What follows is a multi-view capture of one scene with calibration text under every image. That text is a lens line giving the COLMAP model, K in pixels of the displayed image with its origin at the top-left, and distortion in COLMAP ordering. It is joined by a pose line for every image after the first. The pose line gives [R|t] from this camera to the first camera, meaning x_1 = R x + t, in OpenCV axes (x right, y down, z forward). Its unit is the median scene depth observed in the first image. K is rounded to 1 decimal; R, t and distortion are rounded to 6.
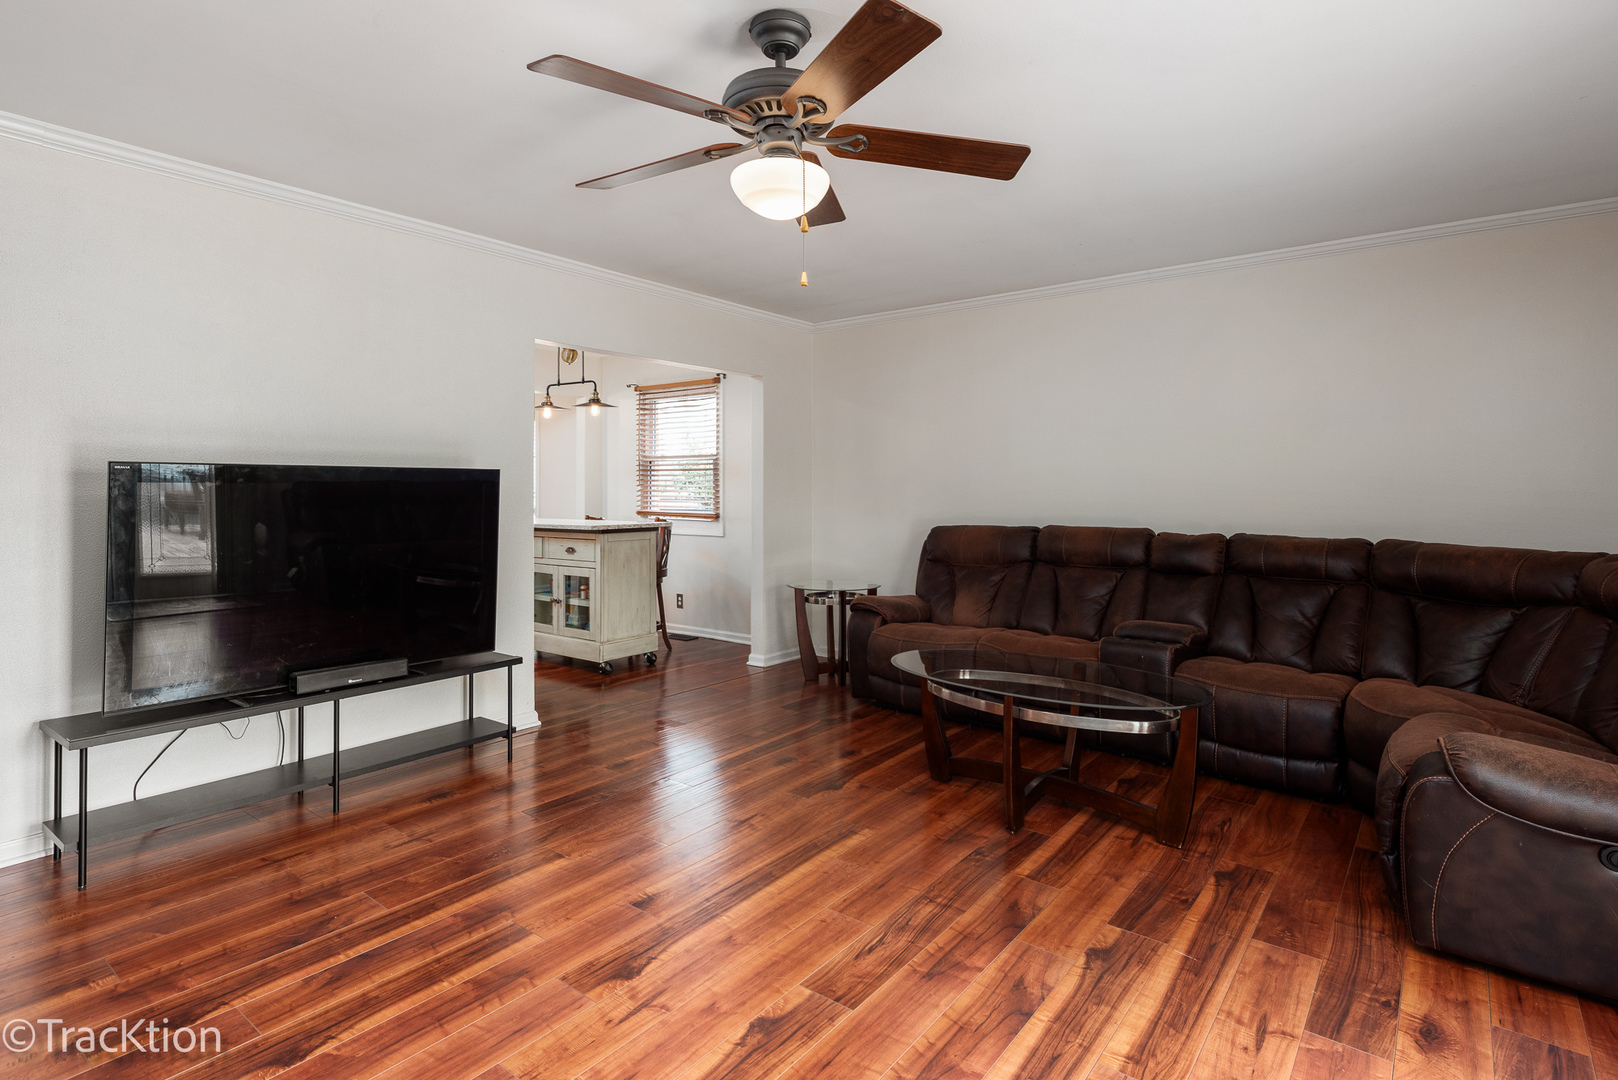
lens RADIAL K [[804.3, 0, 808.7], [0, 804.3, 470.5], [0, 0, 1]] dist [0.035392, -0.021754]
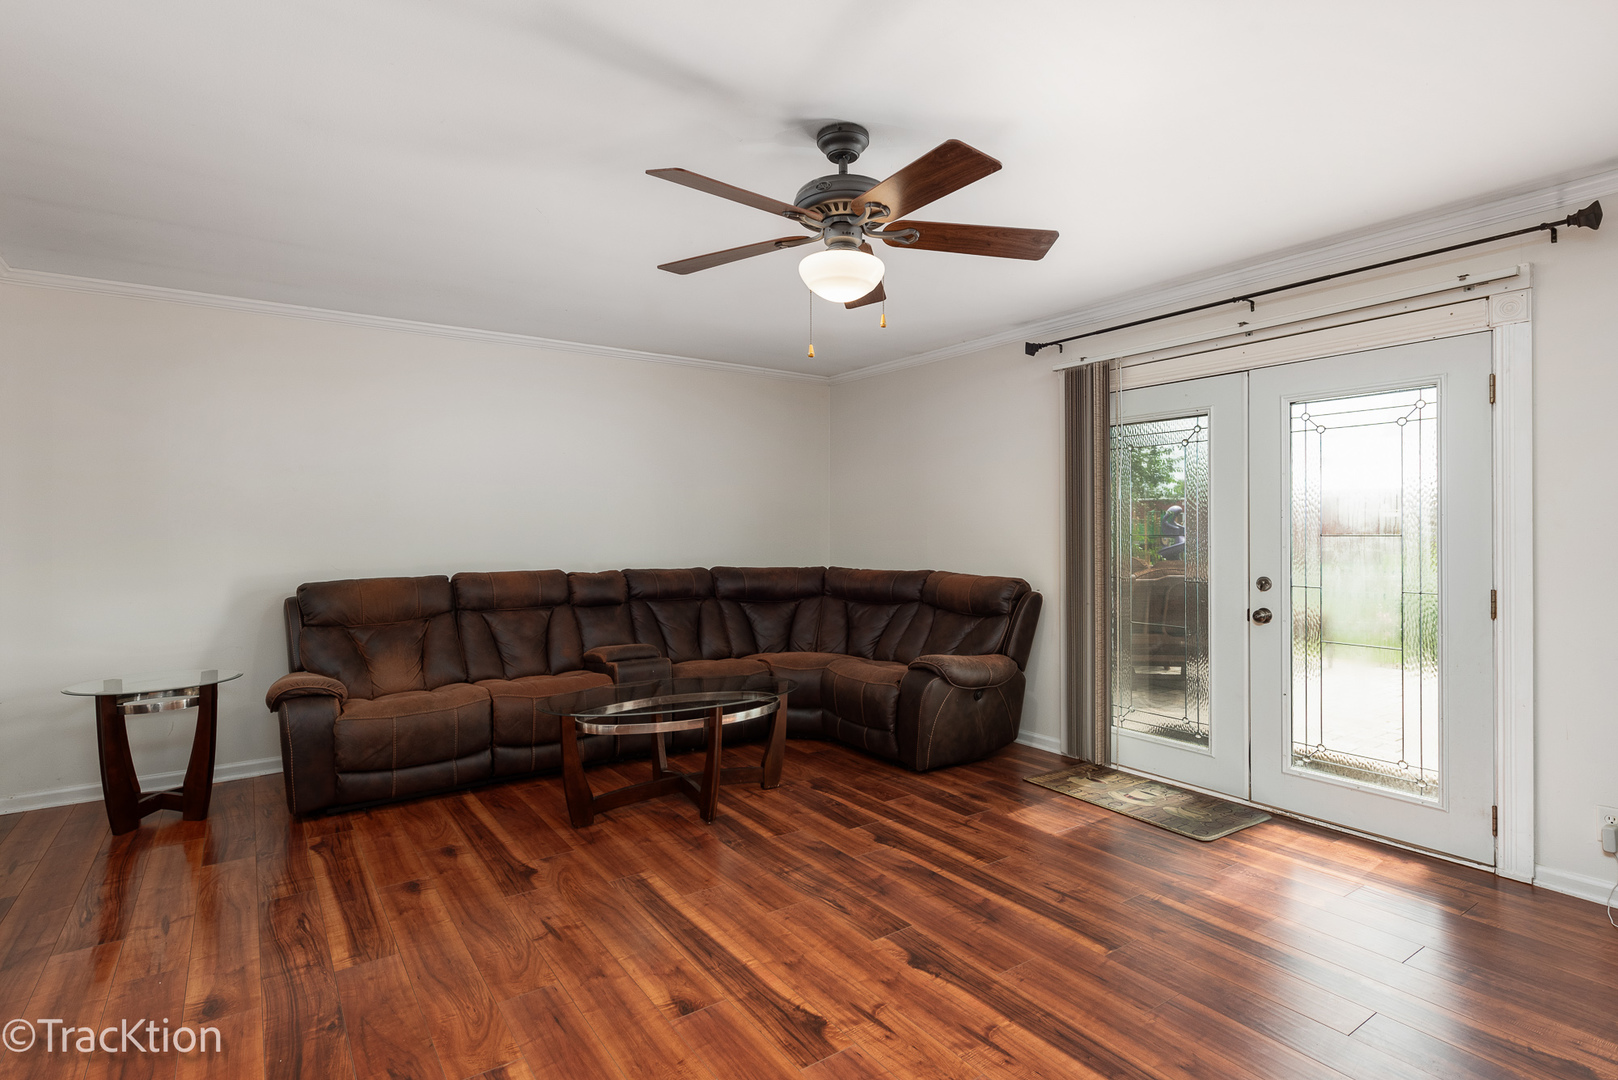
lens RADIAL K [[802.6, 0, 809.0], [0, 802.6, 540.0], [0, 0, 1]] dist [0.015883, -0.000074]
pose [[0.295042, -0.014220, 0.955379, -1.086230], [-0.015225, 0.999692, 0.019581, 0.007140], [-0.955363, -0.020323, 0.294734, 0.682819]]
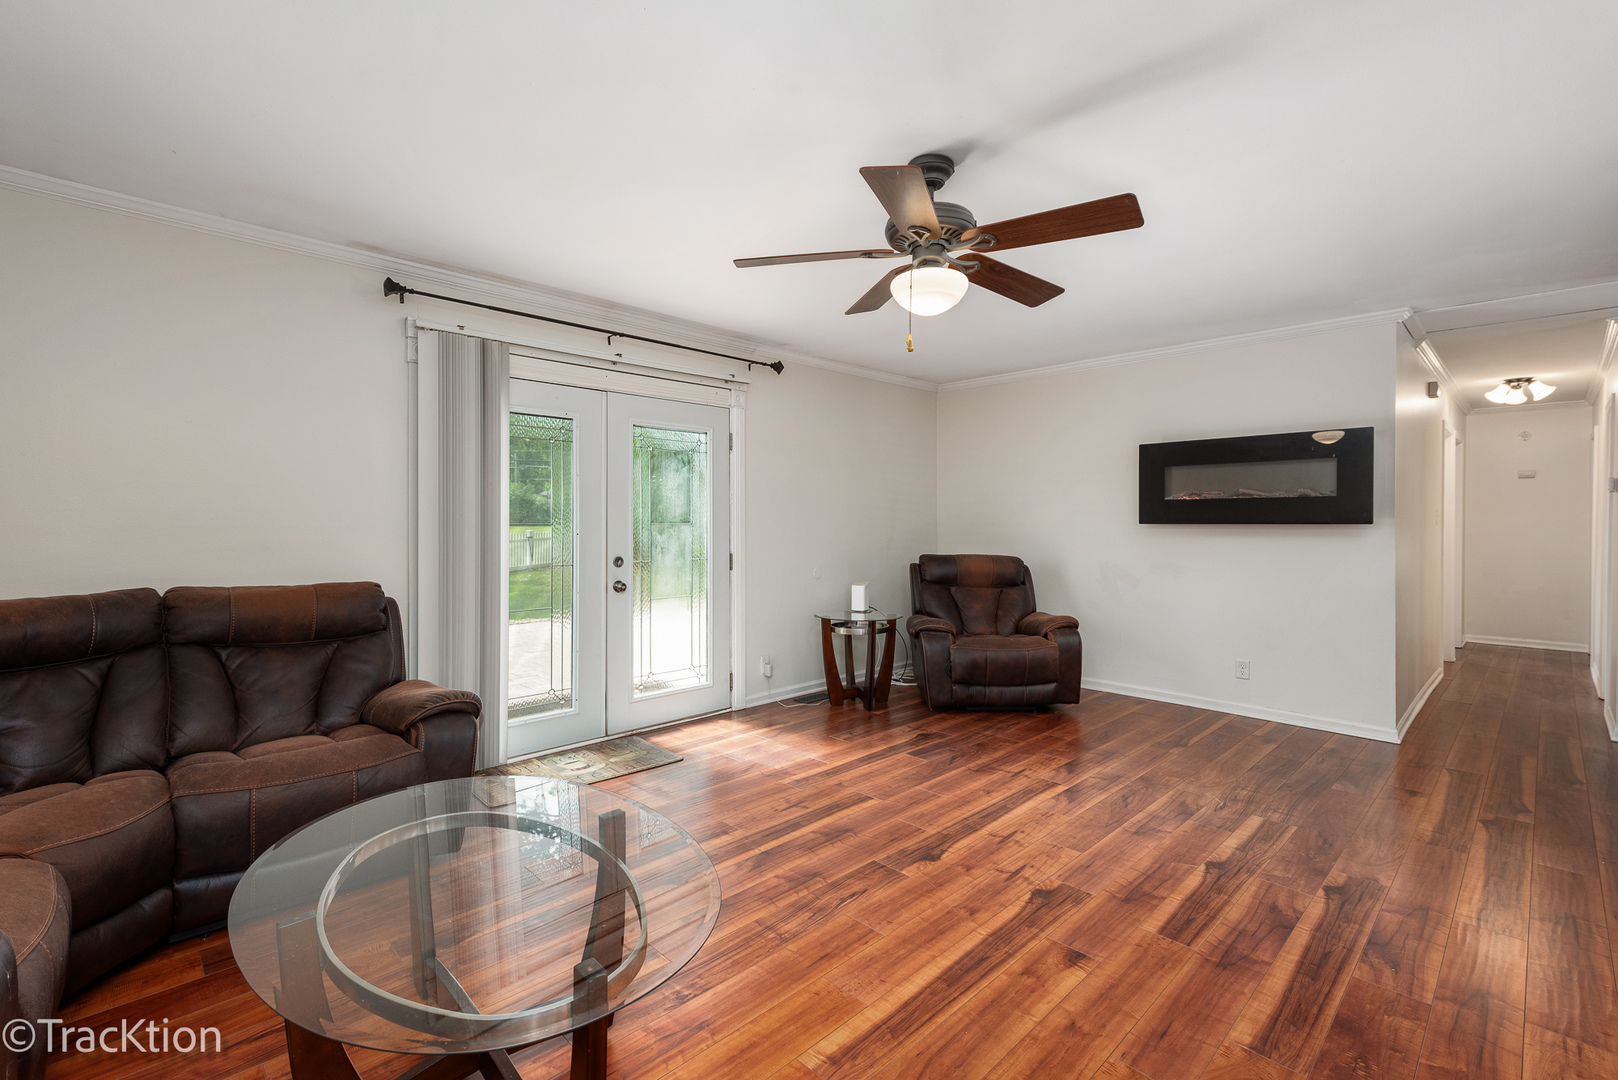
lens RADIAL K [[723.6, 0, 809.0], [0, 723.6, 540.0], [0, 0, 1]] dist [0.011946, -0.000476]
pose [[-0.991379, -0.010181, 0.130627, 0.003293], [-0.008976, 0.999912, 0.009810, 0.034425], [-0.130715, 0.008553, -0.991383, 2.073333]]
